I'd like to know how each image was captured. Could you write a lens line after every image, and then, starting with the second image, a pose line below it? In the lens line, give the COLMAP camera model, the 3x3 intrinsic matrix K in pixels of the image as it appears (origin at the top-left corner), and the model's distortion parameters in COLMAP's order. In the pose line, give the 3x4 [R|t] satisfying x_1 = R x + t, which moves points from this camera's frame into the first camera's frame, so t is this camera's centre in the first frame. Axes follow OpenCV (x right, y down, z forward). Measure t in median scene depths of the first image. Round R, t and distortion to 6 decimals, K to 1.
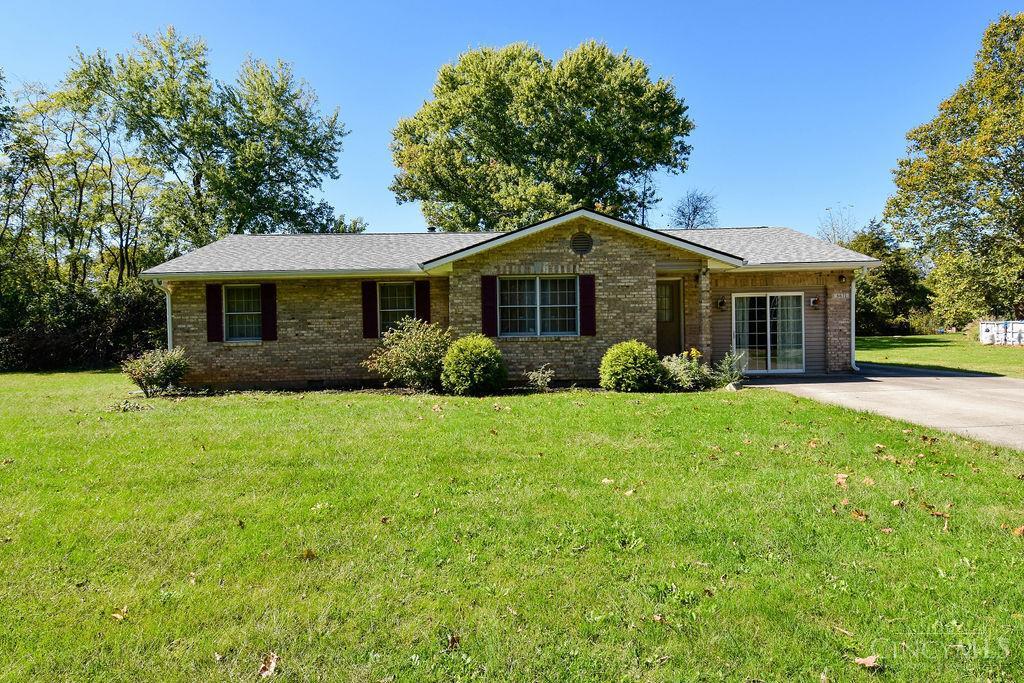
lens RADIAL K [[590.4, 0, 510.7], [0, 590.4, 340.0], [0, 0, 1]] dist [0.016462, -0.001583]
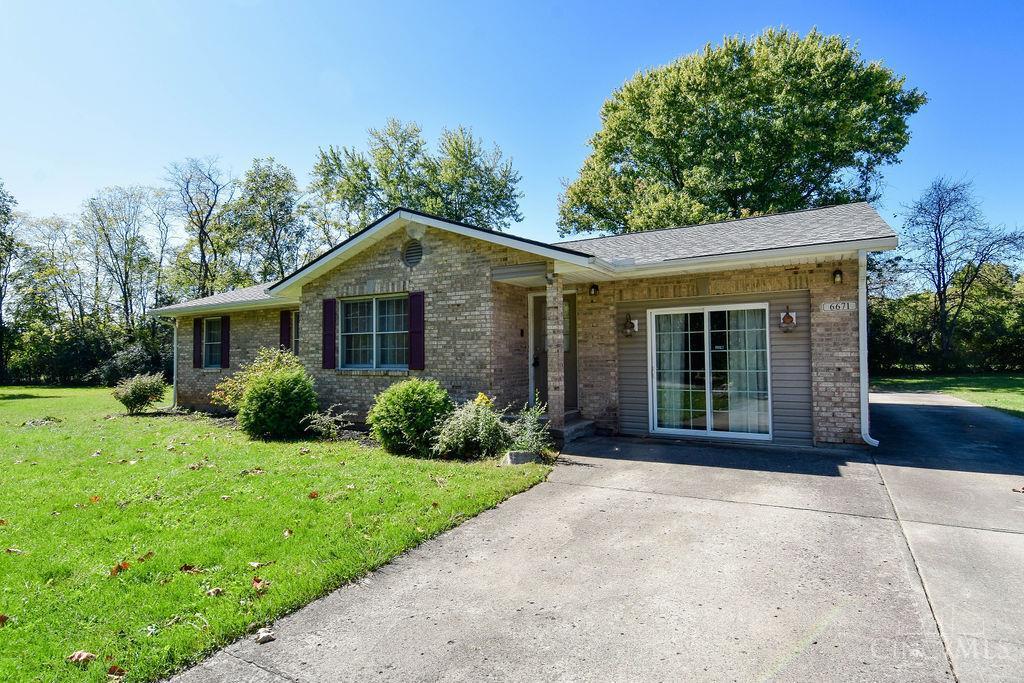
lens RADIAL K [[527.7, 0, 515.4], [0, 527.7, 341.3], [0, 0, 1]] dist [0.026743, -0.032543]
pose [[0.862024, -0.006309, -0.506829, 0.550672], [-0.017551, 0.998951, -0.042286, -0.016284], [0.506564, 0.045347, 0.861009, 0.426531]]
